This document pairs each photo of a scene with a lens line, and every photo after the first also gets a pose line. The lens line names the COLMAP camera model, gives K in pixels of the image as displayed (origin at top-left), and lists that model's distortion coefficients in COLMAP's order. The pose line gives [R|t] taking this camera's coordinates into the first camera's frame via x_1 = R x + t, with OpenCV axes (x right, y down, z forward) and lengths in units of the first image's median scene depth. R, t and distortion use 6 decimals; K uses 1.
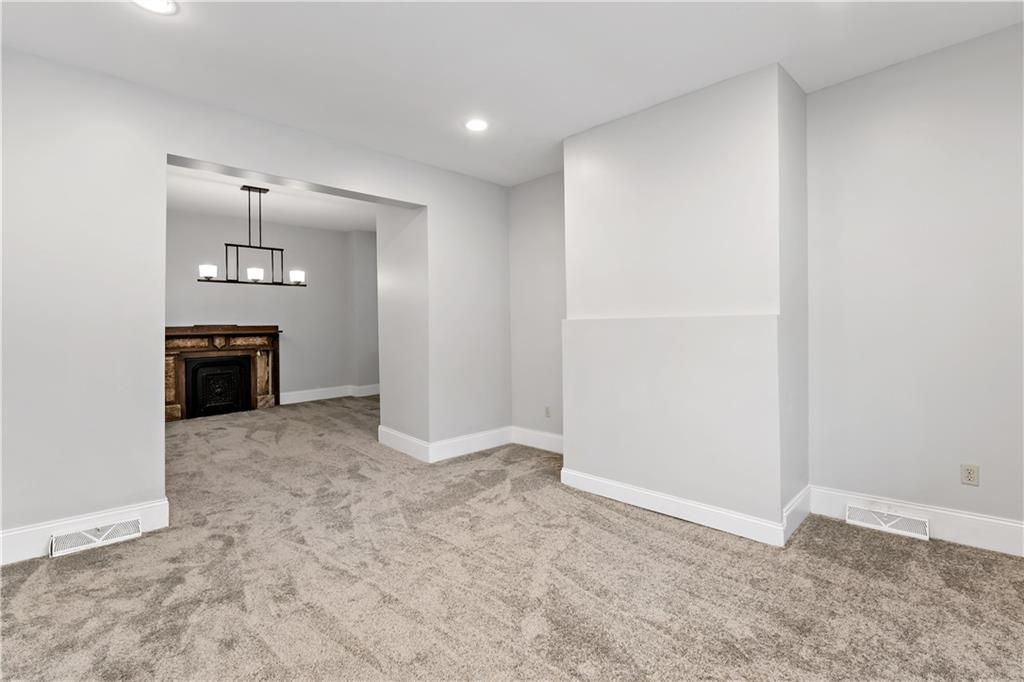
lens RADIAL K [[463.6, 0, 508.5], [0, 463.6, 326.6], [0, 0, 1]] dist [0.000923, -0.001363]
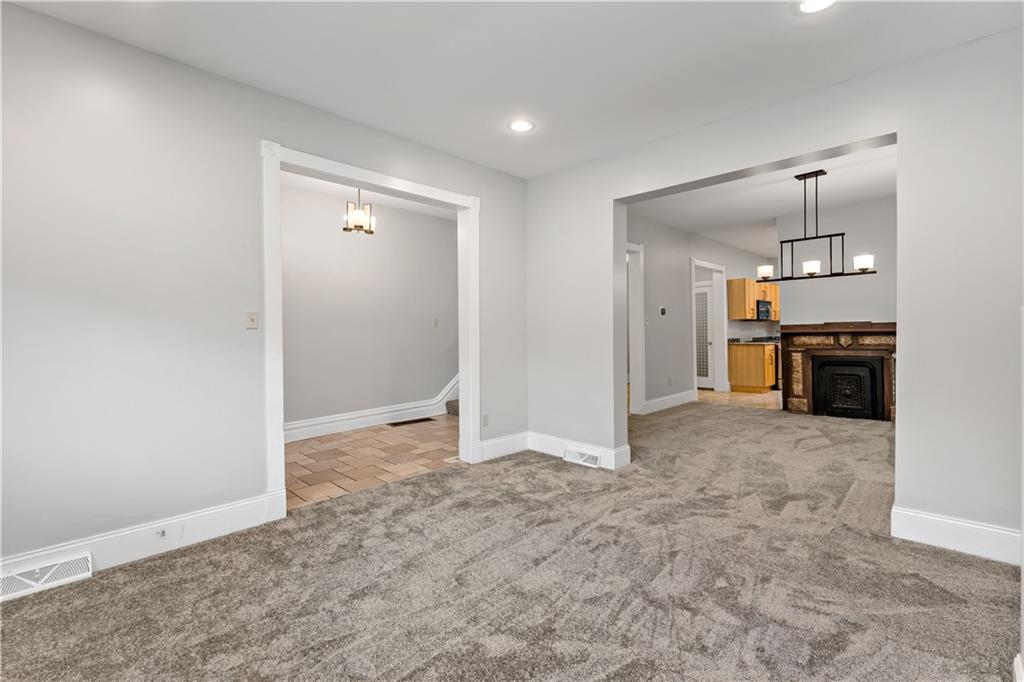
lens RADIAL K [[463.6, 0, 509.8], [0, 463.6, 346.0], [0, 0, 1]] dist [0.000923, -0.001363]
pose [[0.045015, 0.041137, -0.998139, 0.354801], [0.009919, 0.999084, 0.041623, -0.001243], [0.998937, -0.011774, 0.044565, 0.356878]]
